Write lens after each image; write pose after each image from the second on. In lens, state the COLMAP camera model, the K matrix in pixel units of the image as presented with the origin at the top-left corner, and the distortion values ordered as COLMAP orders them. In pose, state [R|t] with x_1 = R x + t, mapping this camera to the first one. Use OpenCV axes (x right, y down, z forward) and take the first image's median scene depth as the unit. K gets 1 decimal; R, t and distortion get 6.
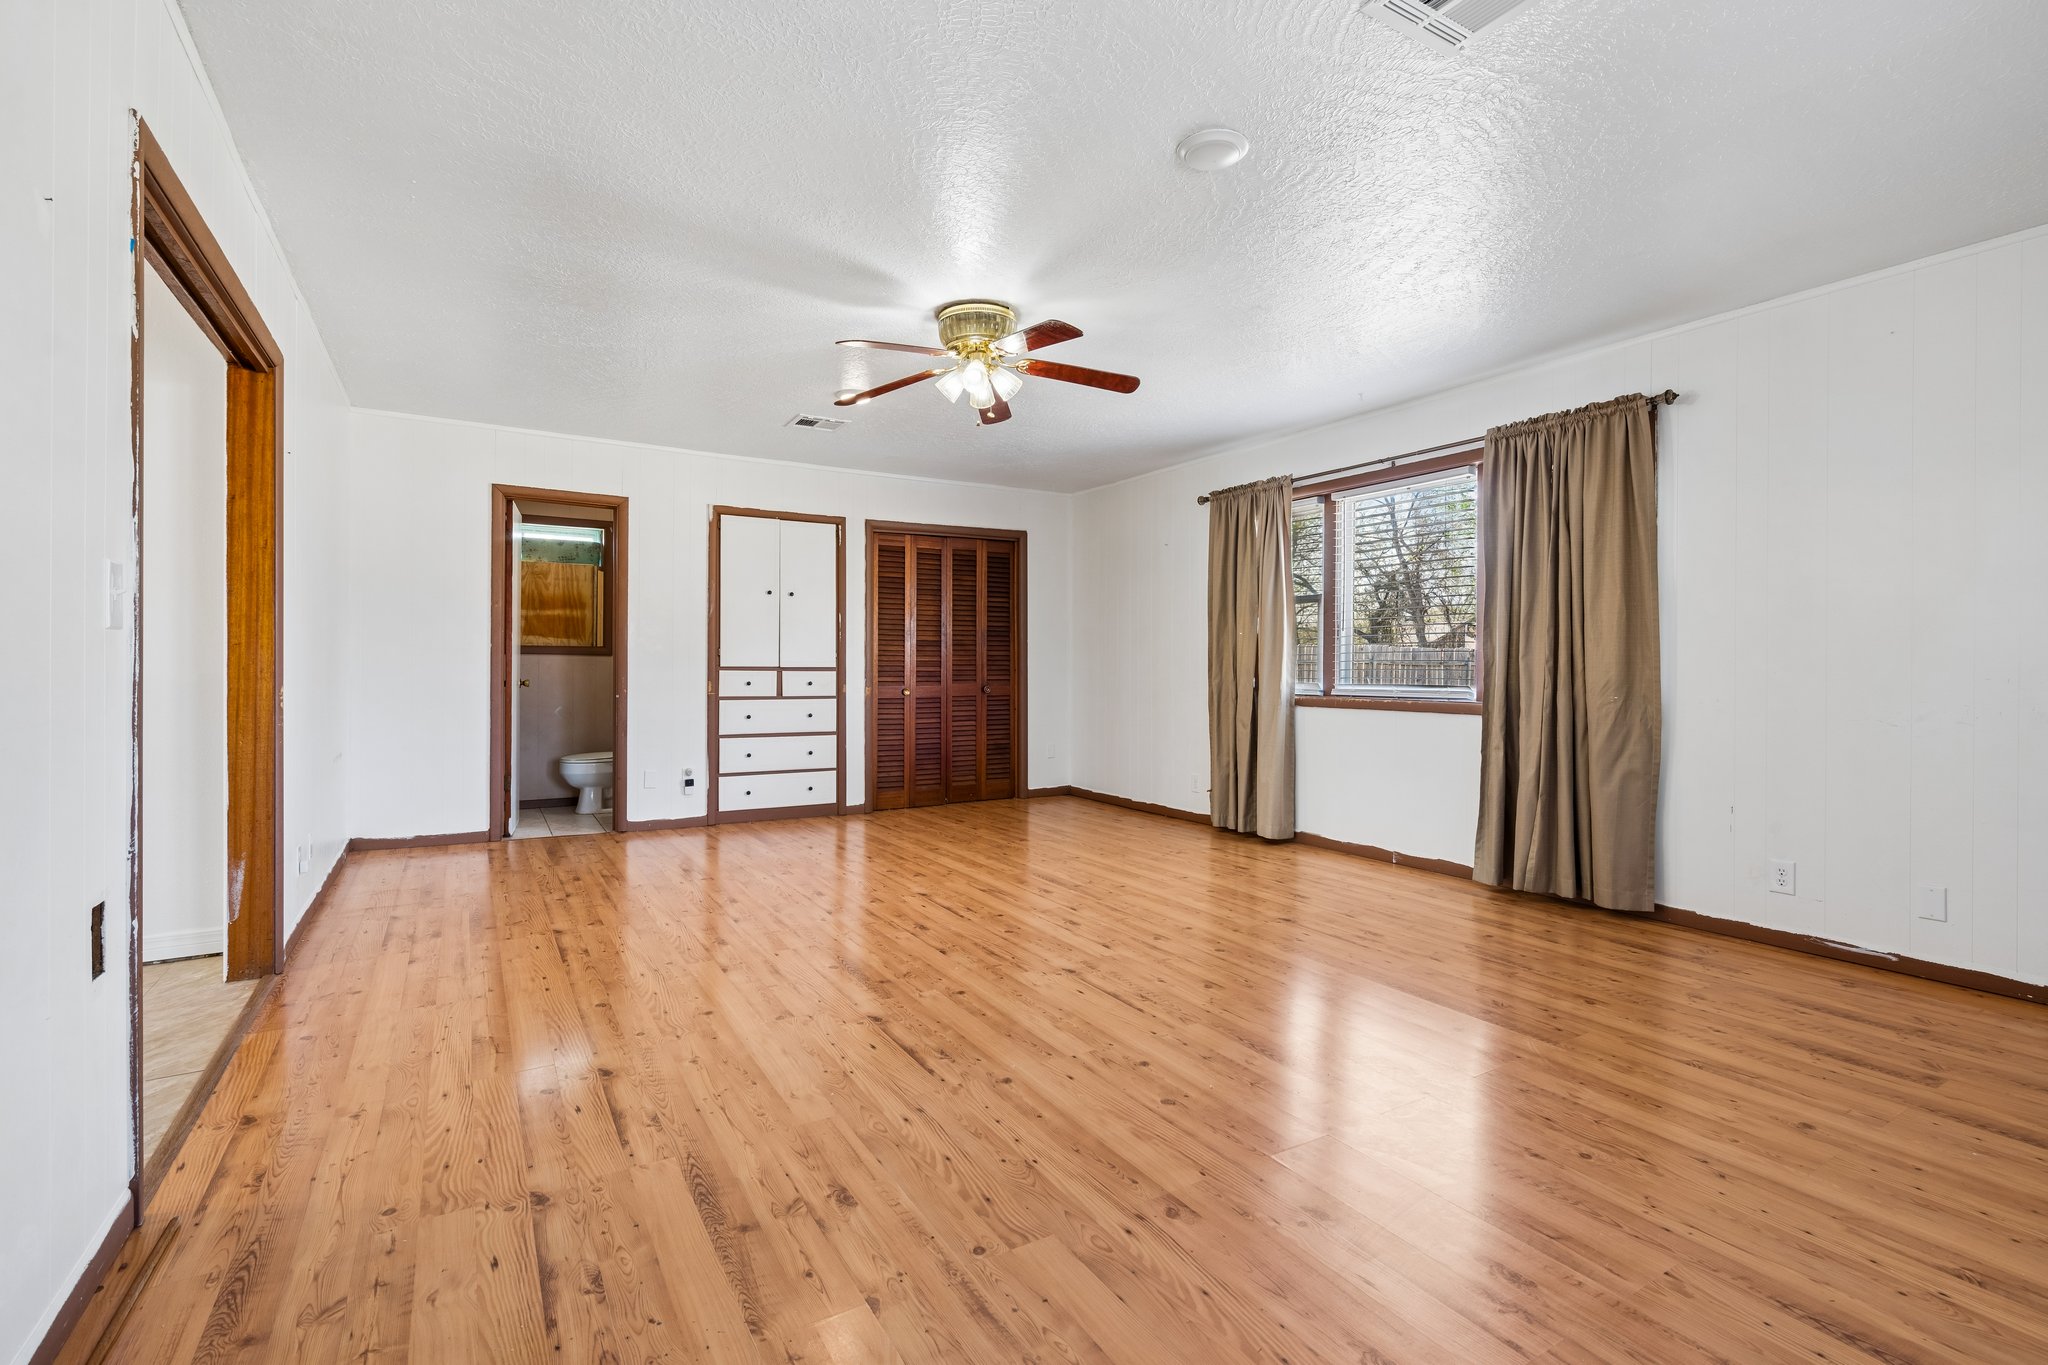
lens RADIAL K [[926.8, 0, 1017.9], [0, 926.8, 683.4], [0, 0, 1]] dist [-0.005007, 0.000987]
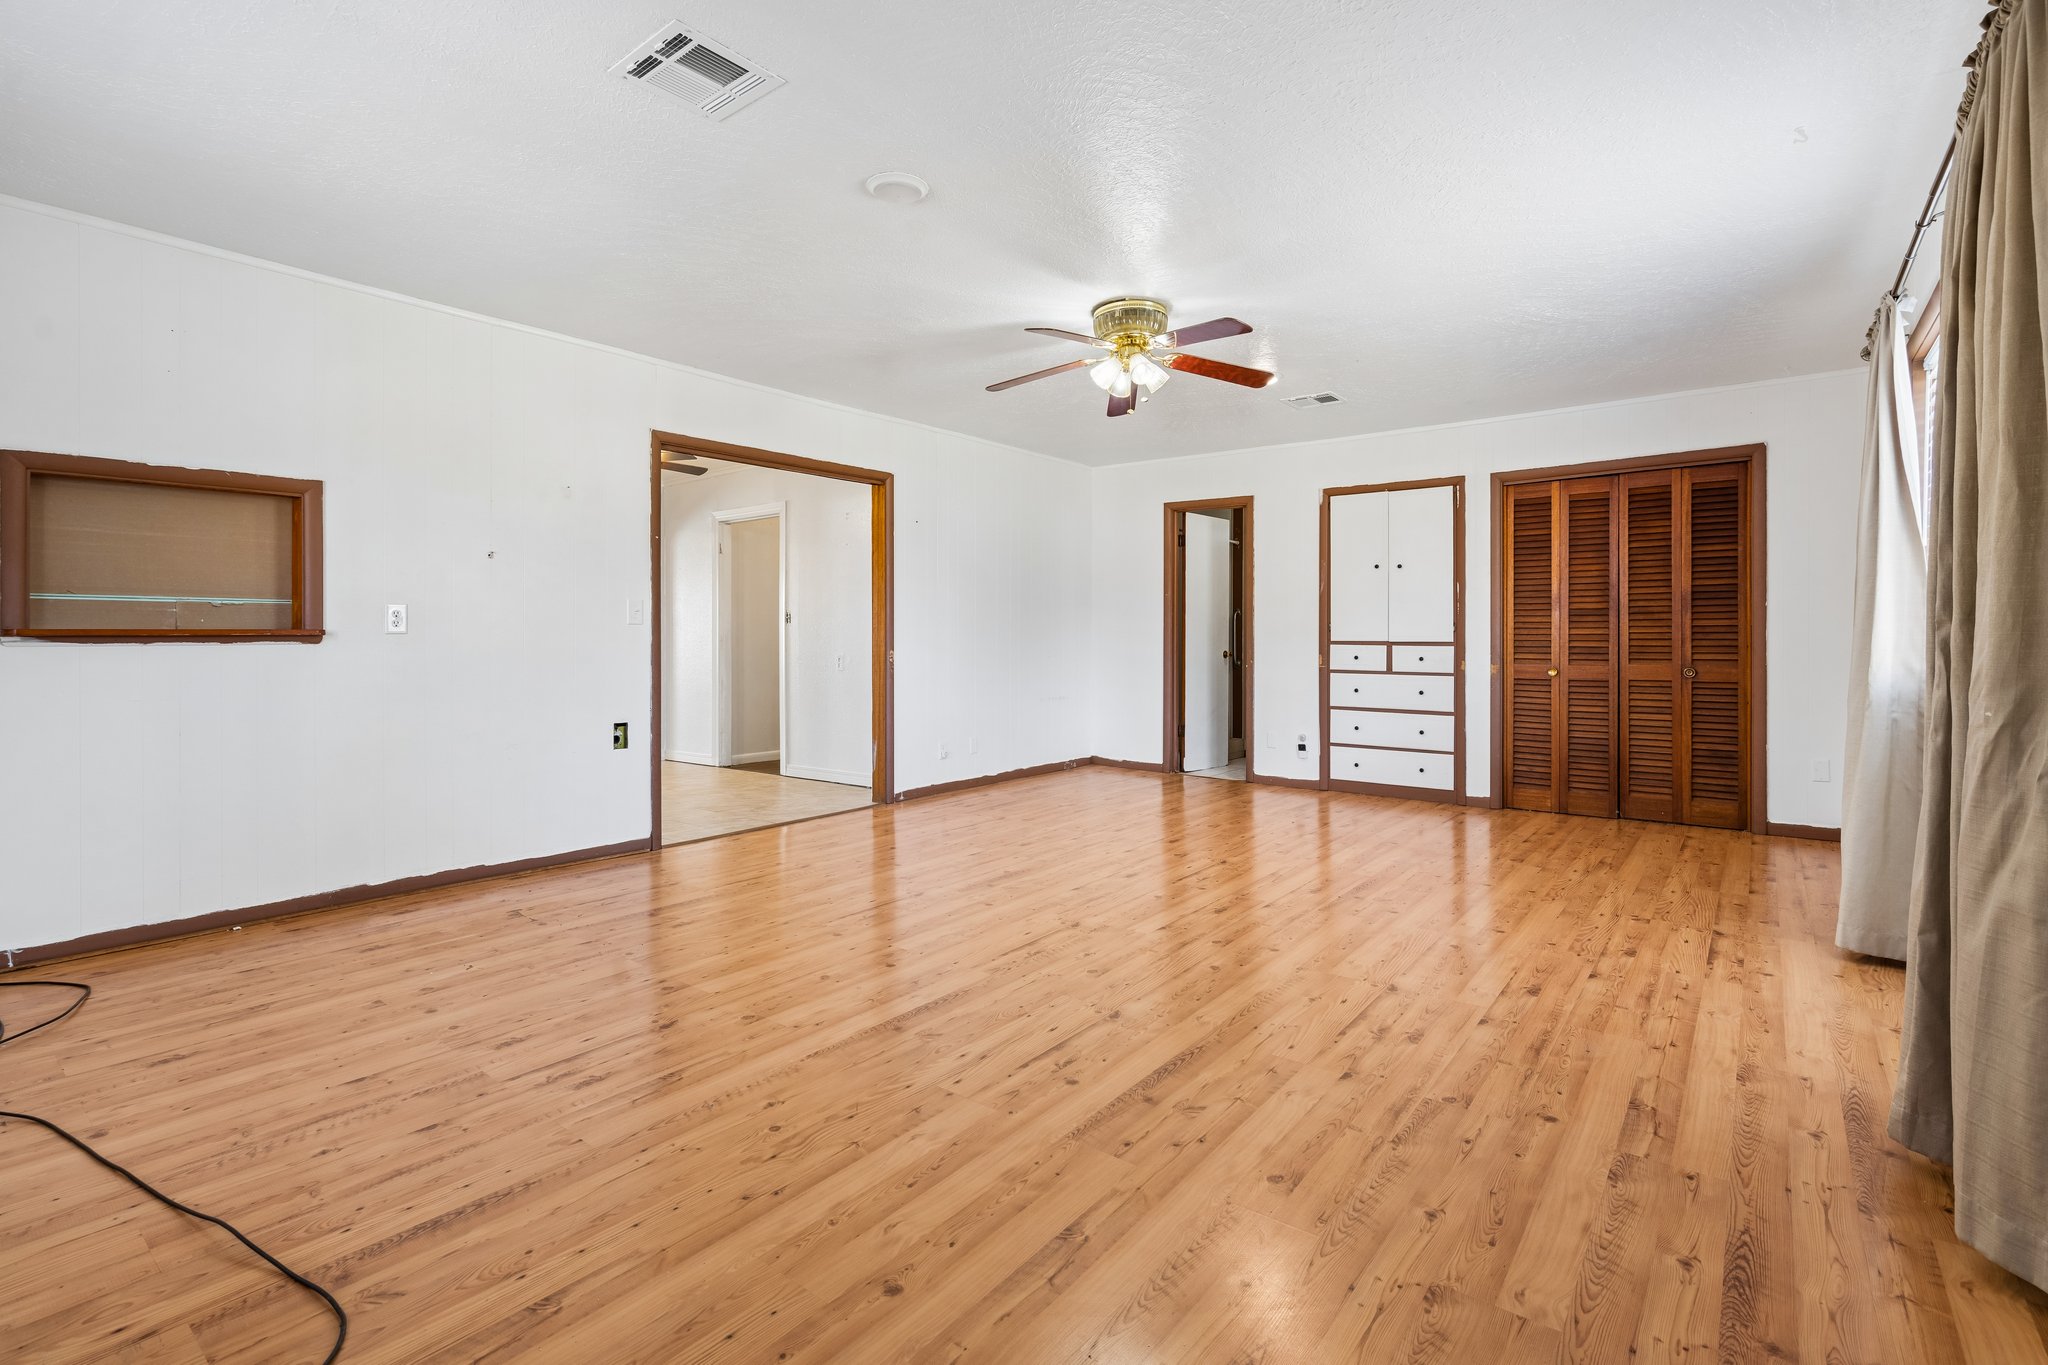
lens RADIAL K [[926.8, 0, 1019.0], [0, 926.8, 672.8], [0, 0, 1]] dist [-0.005007, 0.000987]
pose [[0.356550, 0.031897, -0.933732, 0.504024], [-0.018255, 0.999464, 0.027172, -0.004050], [0.934098, 0.007357, 0.356941, 0.274500]]
